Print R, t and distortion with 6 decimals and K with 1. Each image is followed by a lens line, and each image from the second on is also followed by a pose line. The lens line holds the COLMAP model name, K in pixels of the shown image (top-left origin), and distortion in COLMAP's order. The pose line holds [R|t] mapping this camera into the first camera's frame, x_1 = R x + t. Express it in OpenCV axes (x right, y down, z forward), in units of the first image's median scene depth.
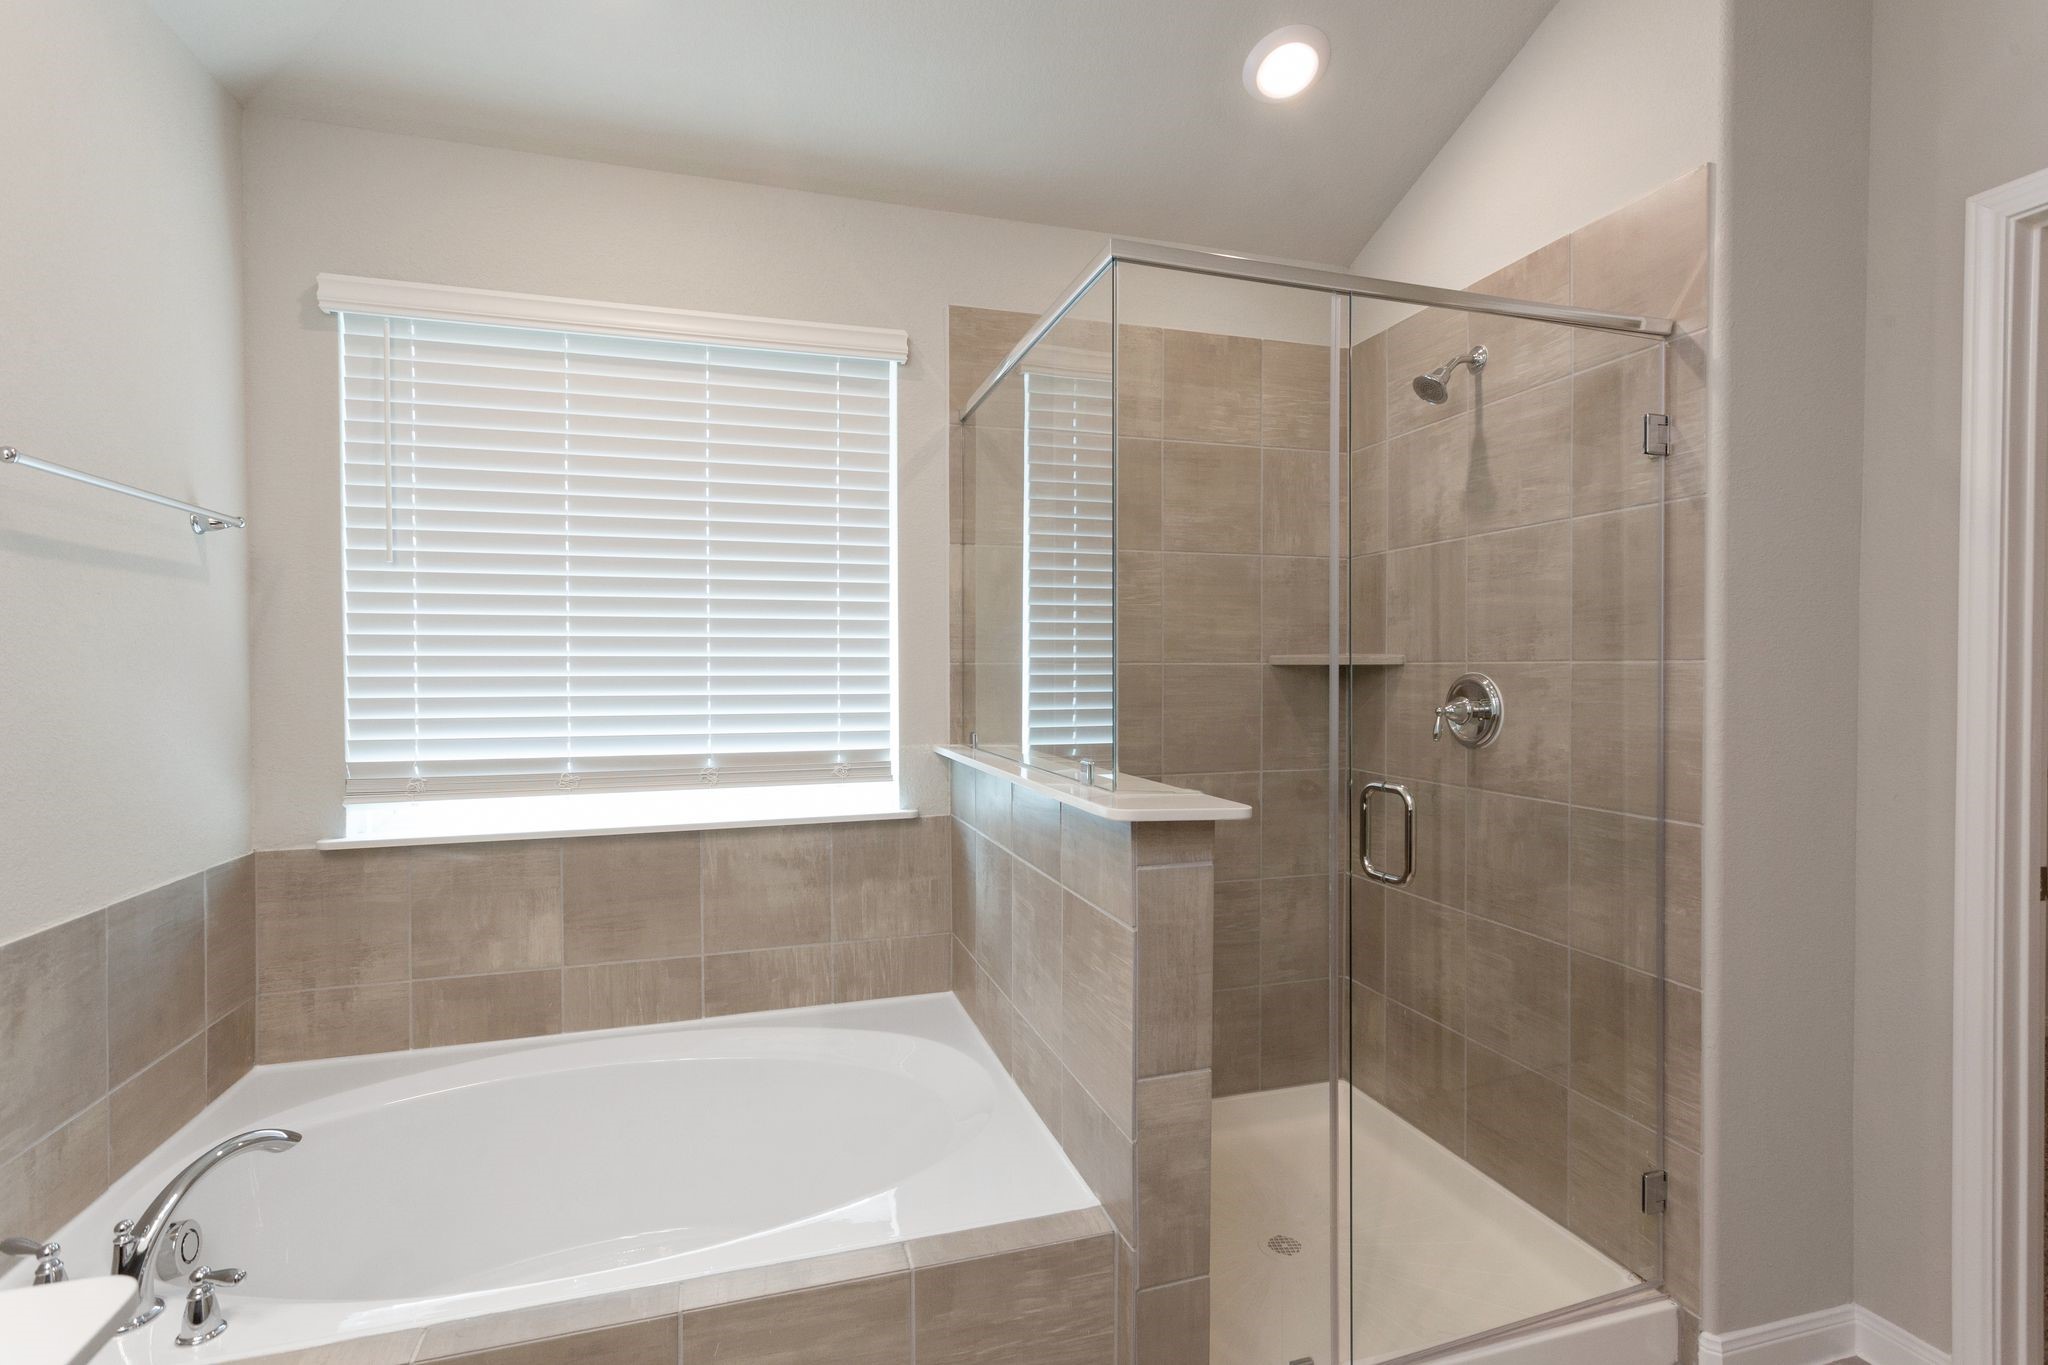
lens RADIAL K [[973.8, 0, 1022.1], [0, 973.8, 675.1], [0, 0, 1]] dist [0.002453, 0.003570]
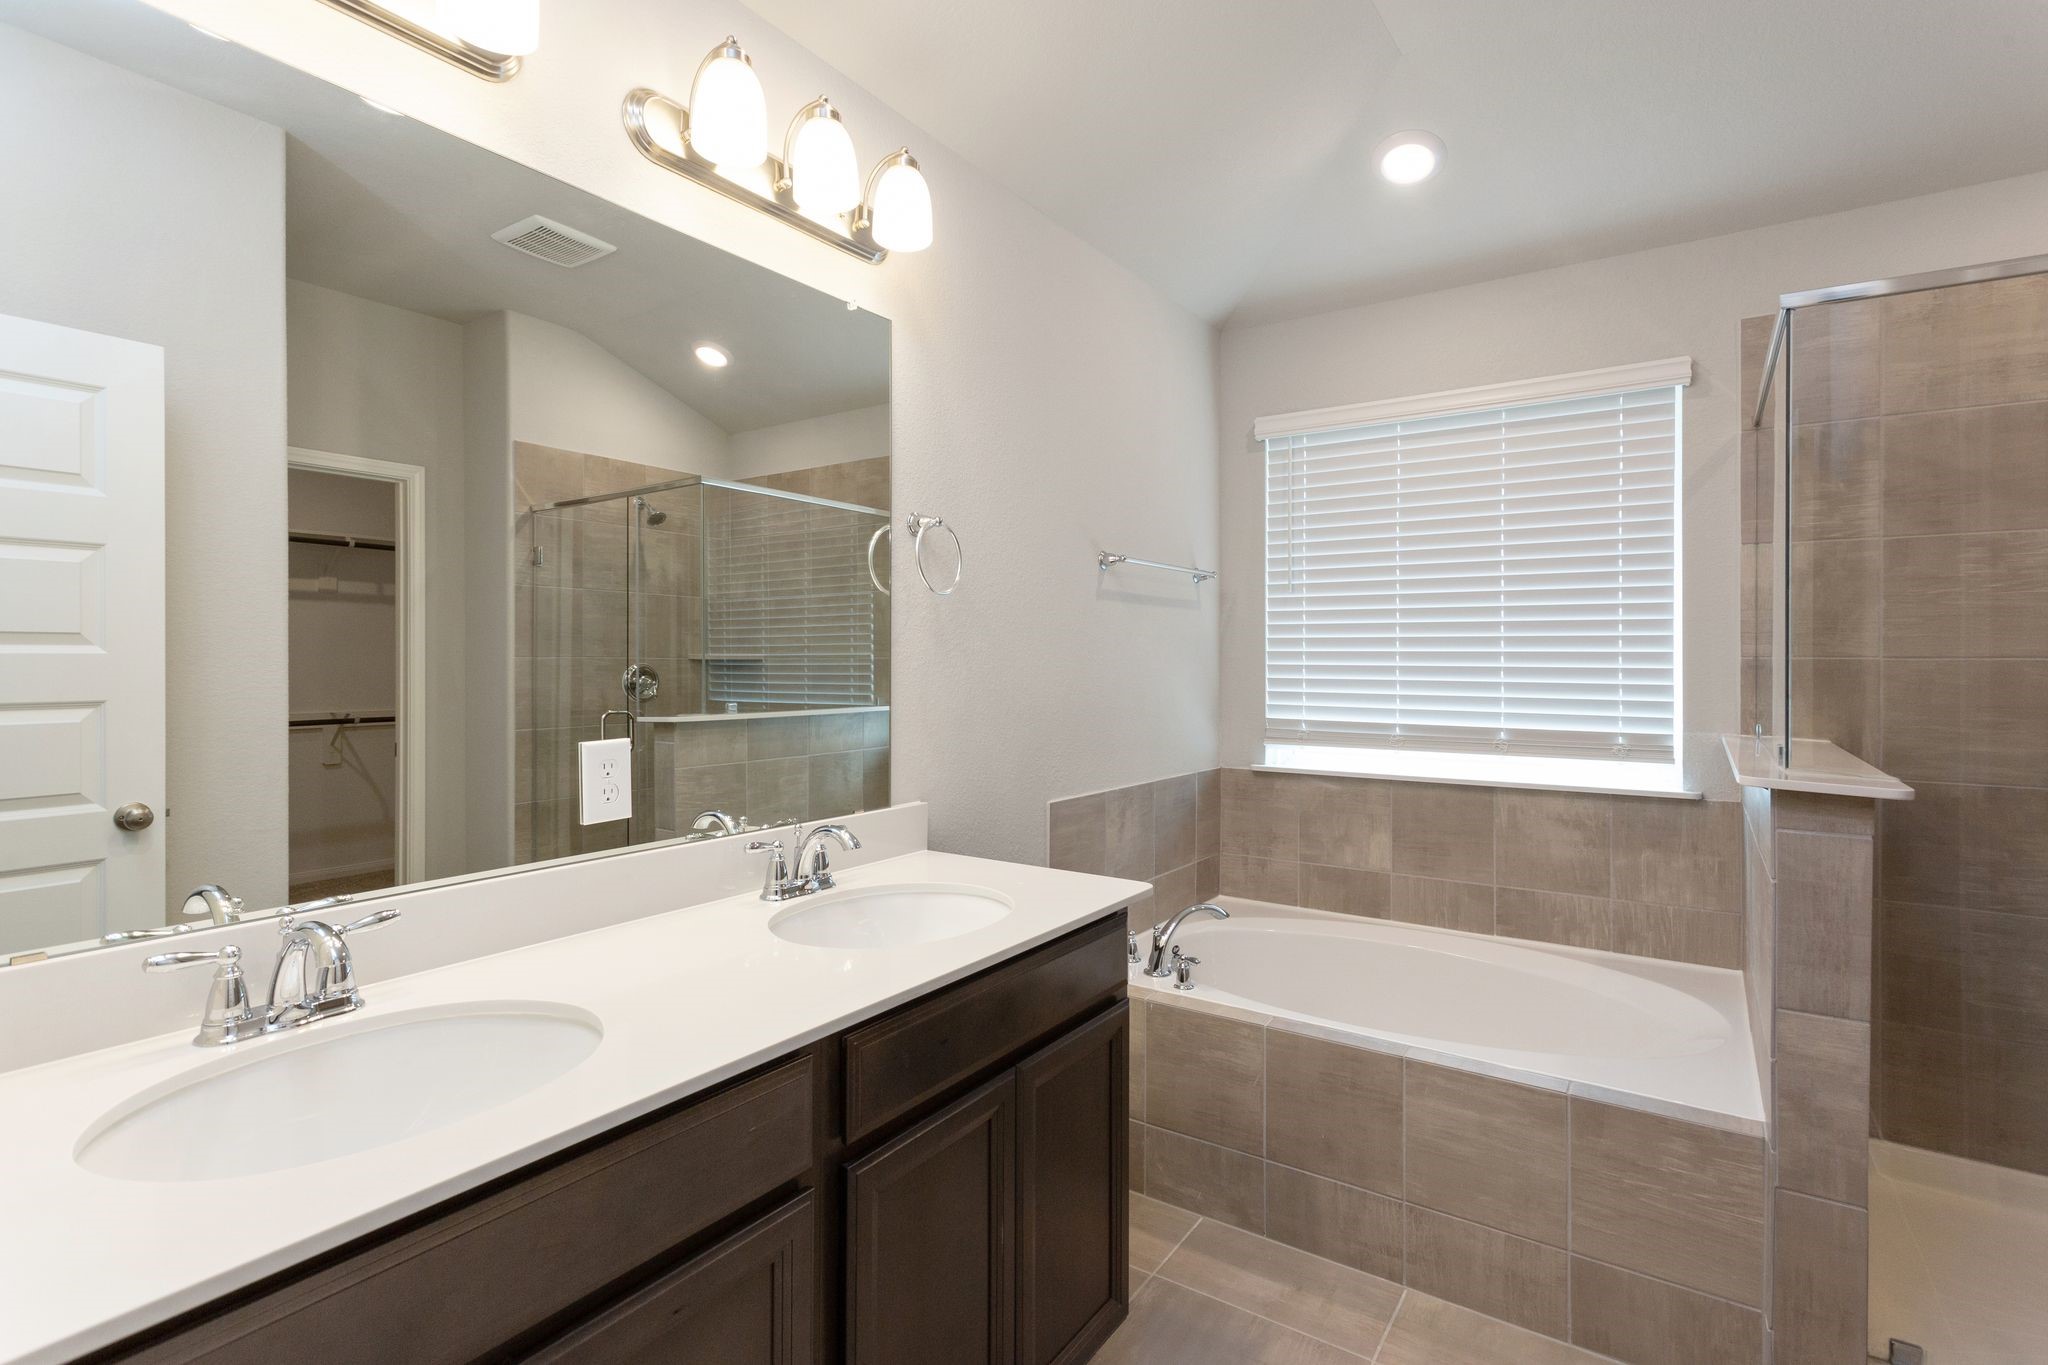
lens RADIAL K [[973.8, 0, 1039.0], [0, 973.8, 665.9], [0, 0, 1]] dist [0.002453, 0.003570]
pose [[0.631376, 0.010947, -0.775400, 0.295119], [-0.013700, 0.999902, 0.002961, 0.004470], [0.775356, 0.008753, 0.631464, -0.284050]]
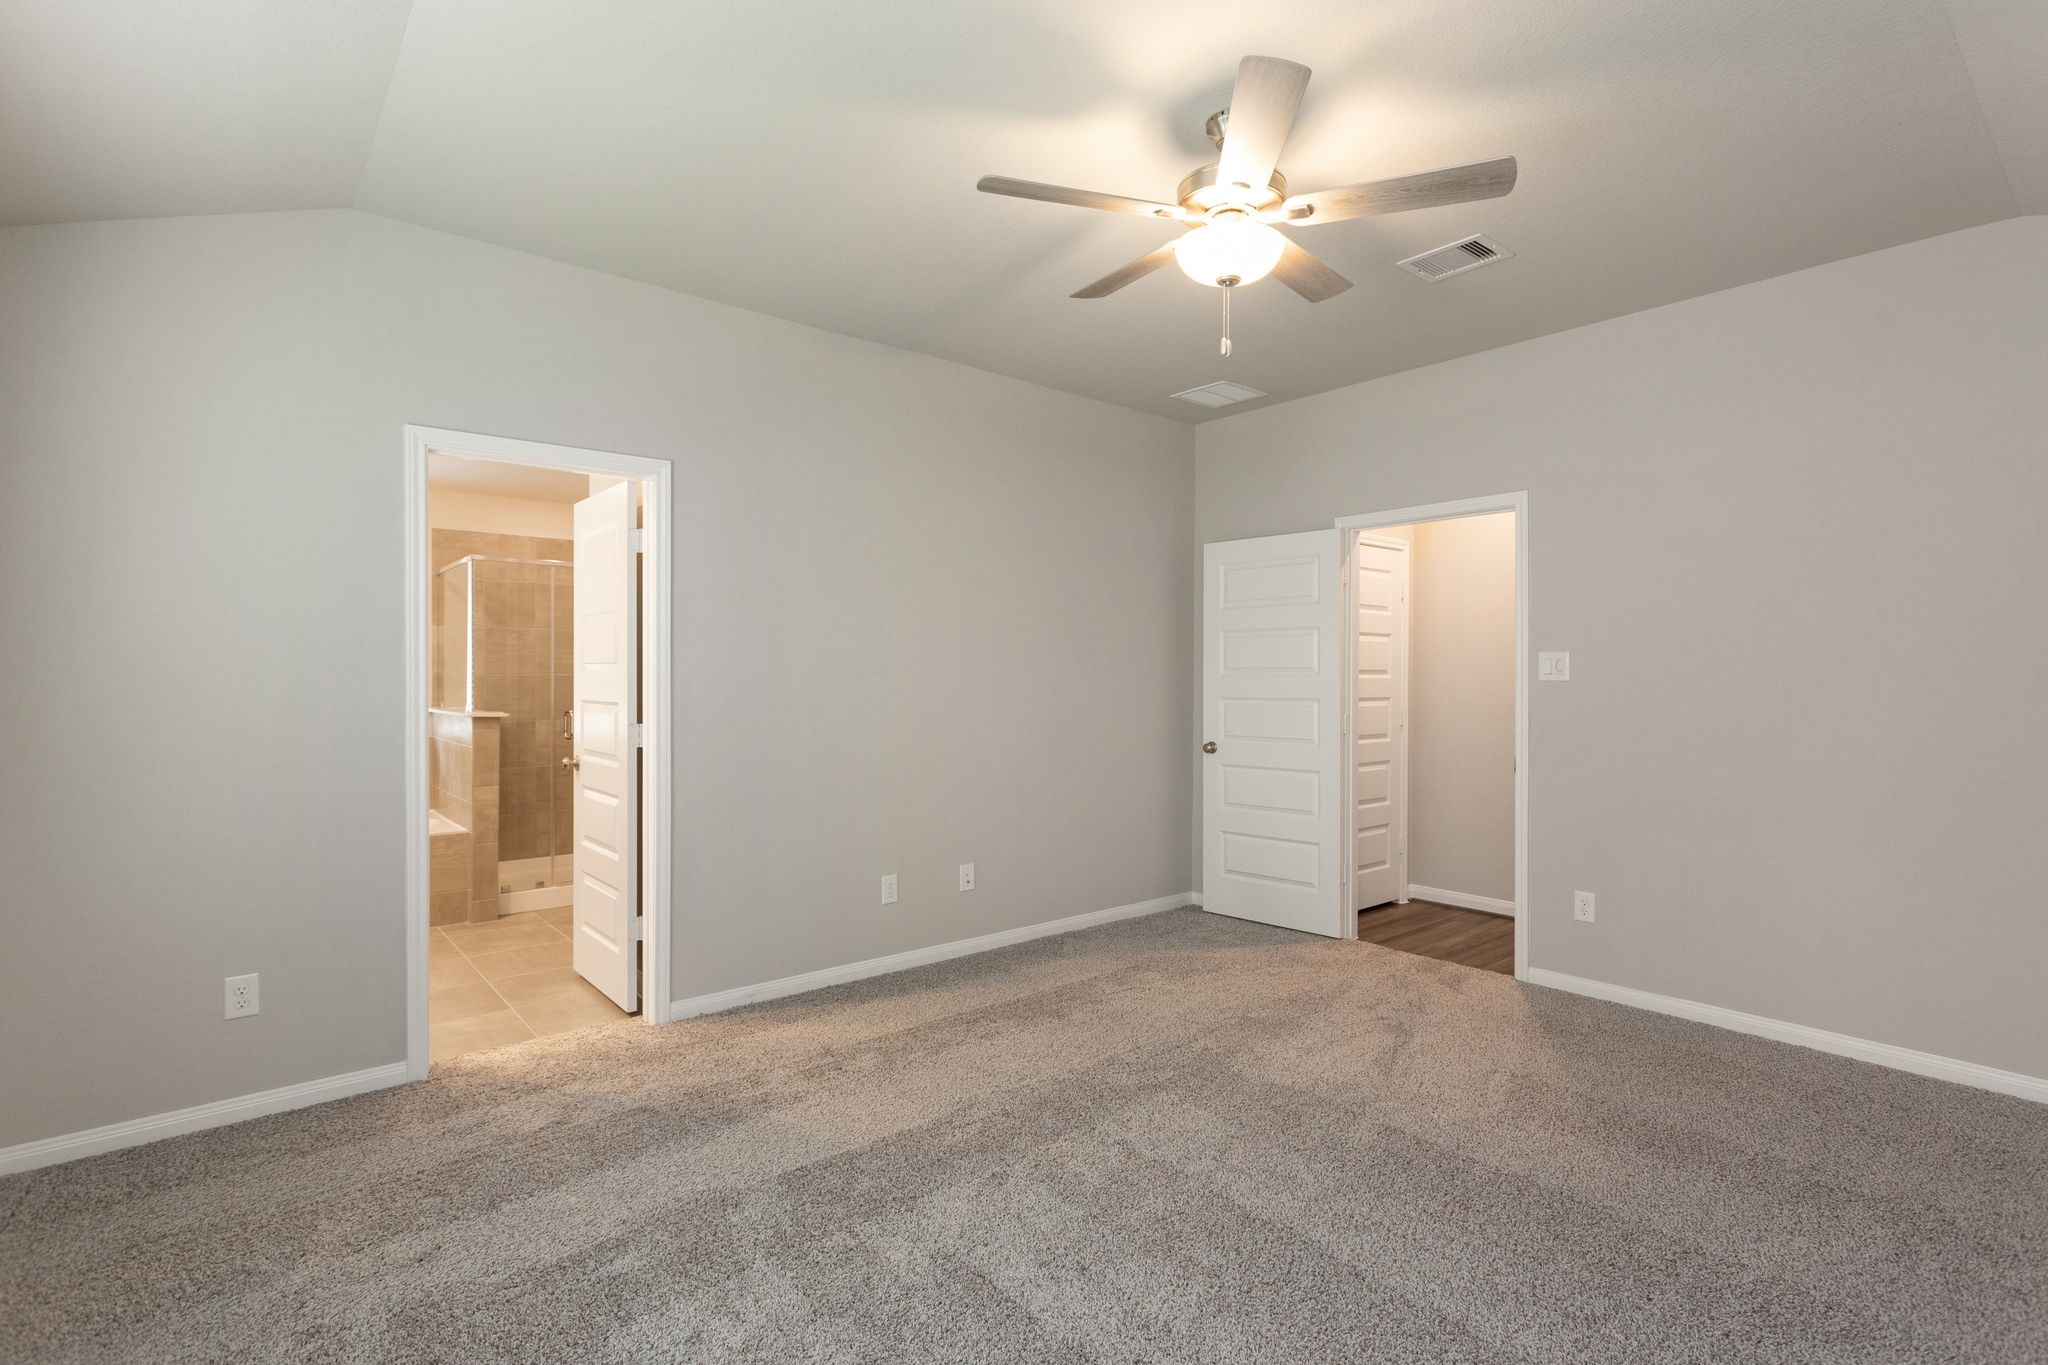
lens RADIAL K [[973.8, 0, 1017.5], [0, 973.8, 686.5], [0, 0, 1]] dist [0.002453, 0.003570]
pose [[0.921894, 0.006395, 0.387388, 0.368018], [-0.005478, 0.999979, -0.003469, 0.022769], [-0.387402, 0.001076, 0.921910, -2.019802]]
